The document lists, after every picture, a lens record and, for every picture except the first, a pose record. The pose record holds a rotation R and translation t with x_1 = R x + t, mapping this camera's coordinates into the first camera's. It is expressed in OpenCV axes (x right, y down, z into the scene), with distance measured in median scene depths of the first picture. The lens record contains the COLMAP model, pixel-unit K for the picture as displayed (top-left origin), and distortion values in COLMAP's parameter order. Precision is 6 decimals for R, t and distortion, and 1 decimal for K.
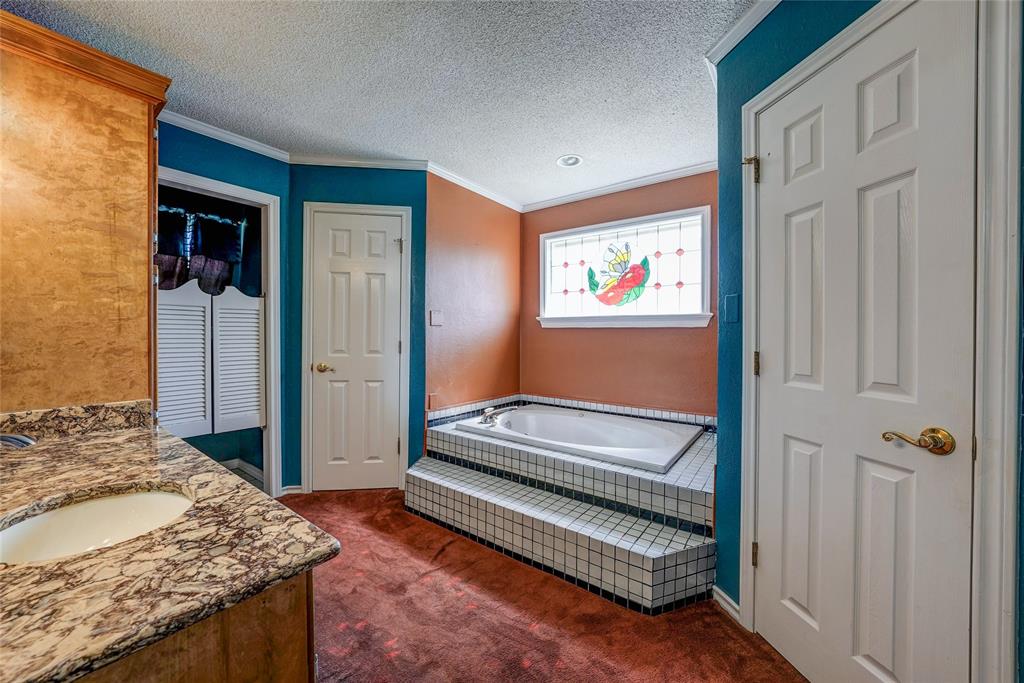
lens RADIAL K [[374.7, 0, 511.6], [0, 374.7, 337.9], [0, 0, 1]] dist [0.000314, -0.000004]
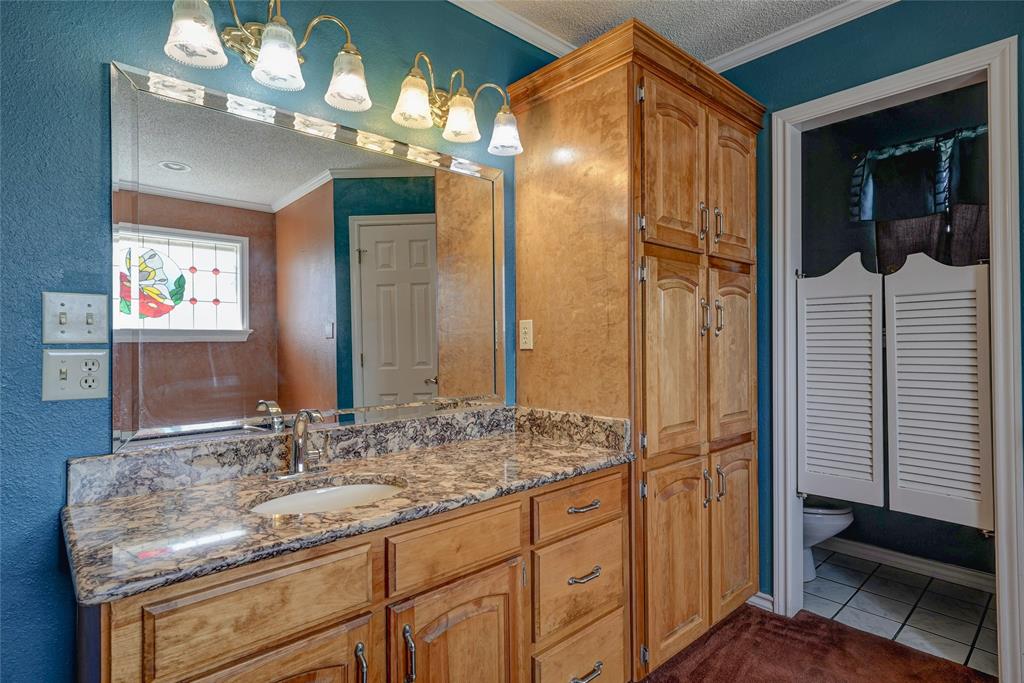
lens RADIAL K [[533.9, 0, 511.4], [0, 533.9, 339.4], [0, 0, 1]] dist [0.004102, 0.000444]
pose [[-0.187407, -0.007667, -0.982252, 0.258035], [-0.003369, 0.999969, -0.007162, -0.004656], [0.982277, 0.001967, -0.187427, 1.040747]]
